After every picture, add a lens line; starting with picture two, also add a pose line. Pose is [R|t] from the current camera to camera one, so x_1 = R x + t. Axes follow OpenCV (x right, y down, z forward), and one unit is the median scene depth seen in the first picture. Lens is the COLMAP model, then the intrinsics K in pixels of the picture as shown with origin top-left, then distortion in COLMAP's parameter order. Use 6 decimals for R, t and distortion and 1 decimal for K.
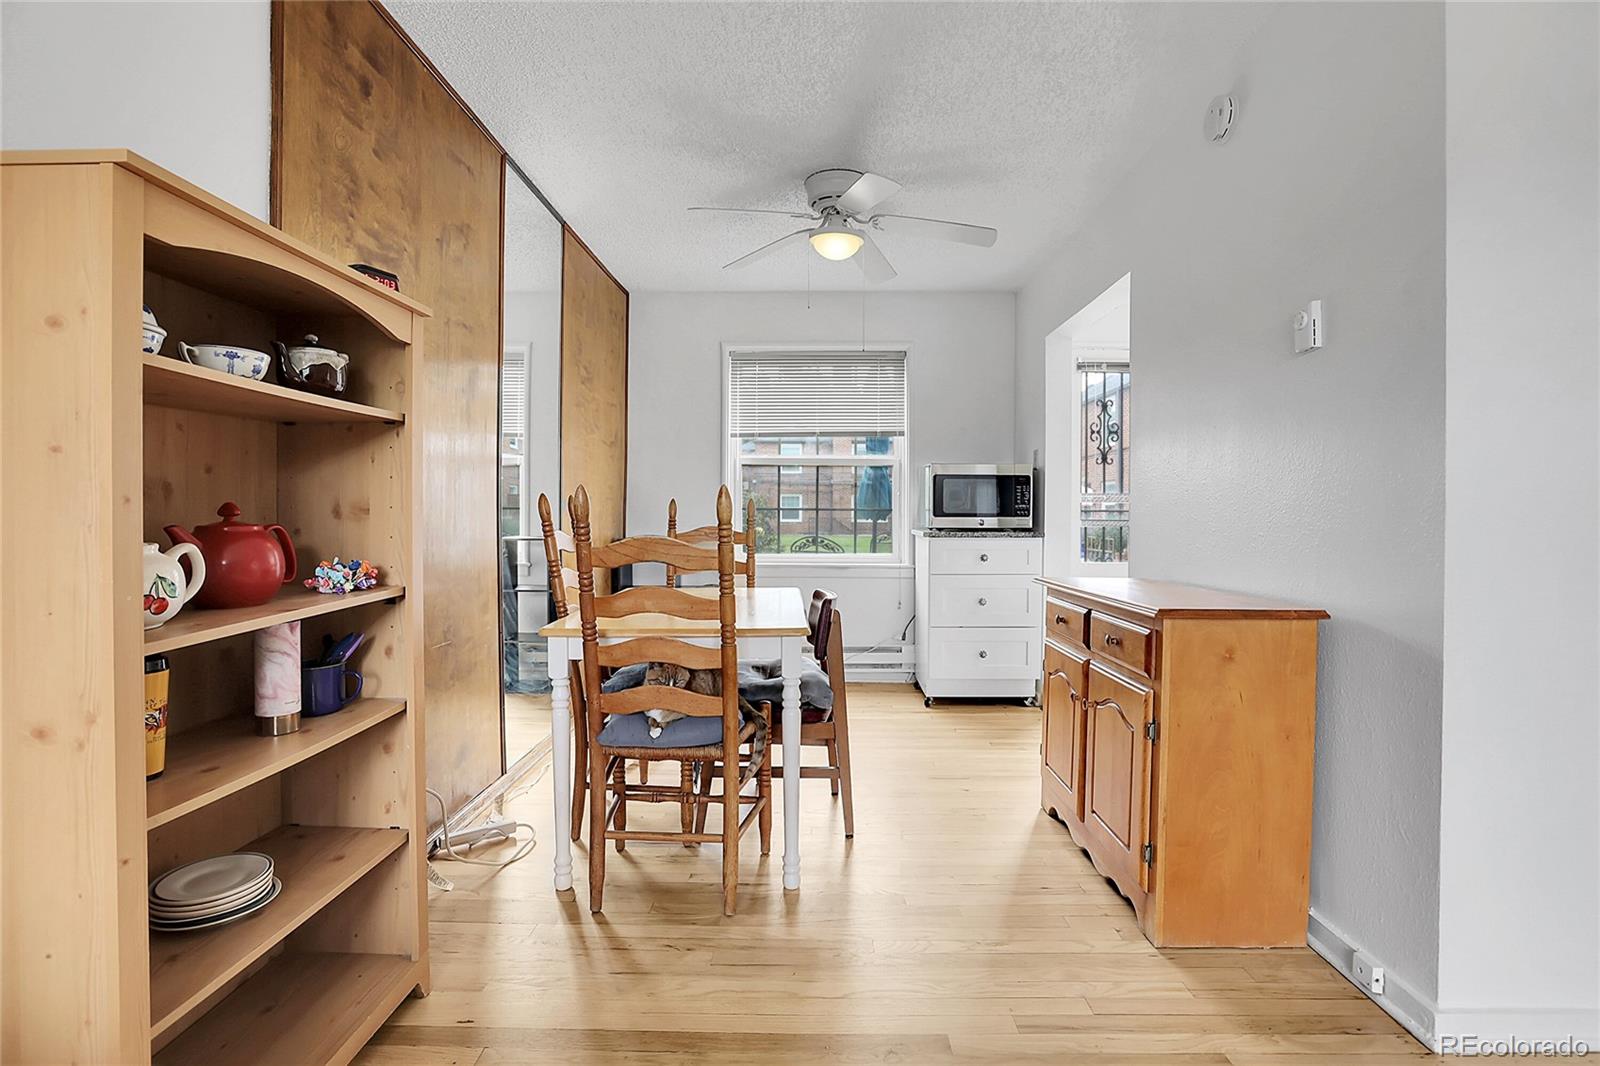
lens RADIAL K [[750.2, 0, 808.5], [0, 750.2, 526.0], [0, 0, 1]] dist [-0.003850, -0.000307]
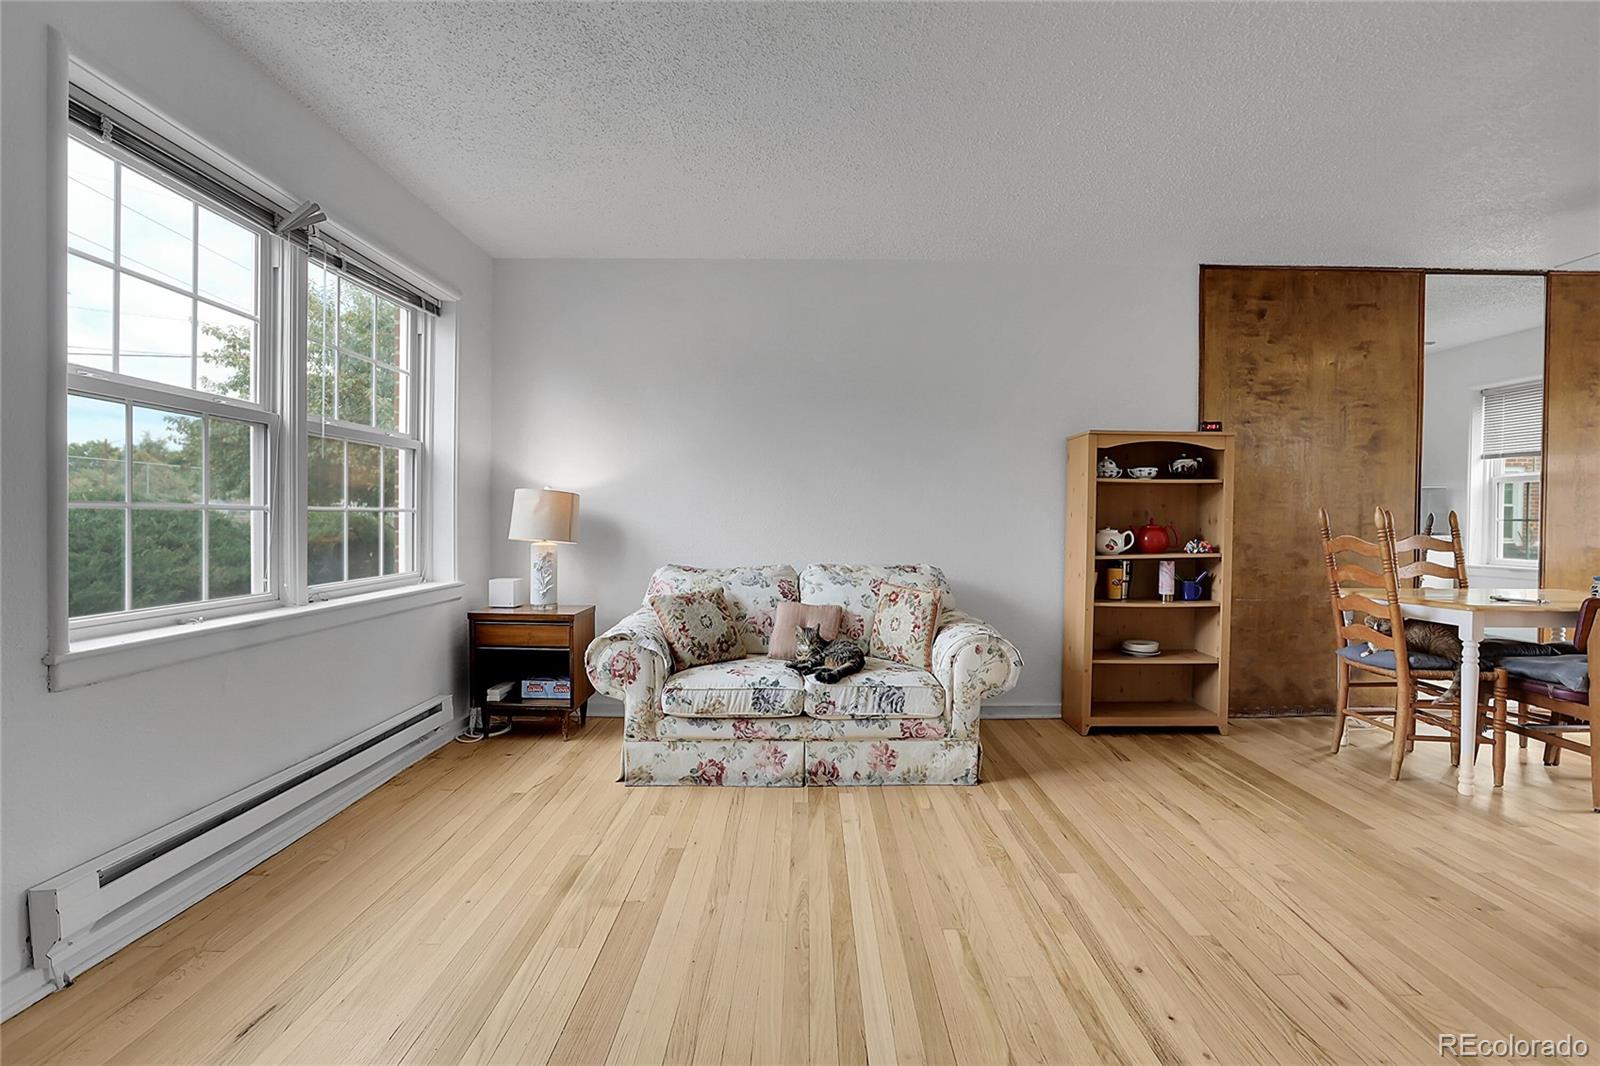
lens RADIAL K [[750.2, 0, 808.5], [0, 750.2, 526.0], [0, 0, 1]] dist [-0.003850, -0.000307]
pose [[0.008286, 0.009042, -0.999925, 1.769071], [-0.018764, 0.999784, 0.008885, -0.001640], [0.999790, 0.018689, 0.008454, -0.300134]]
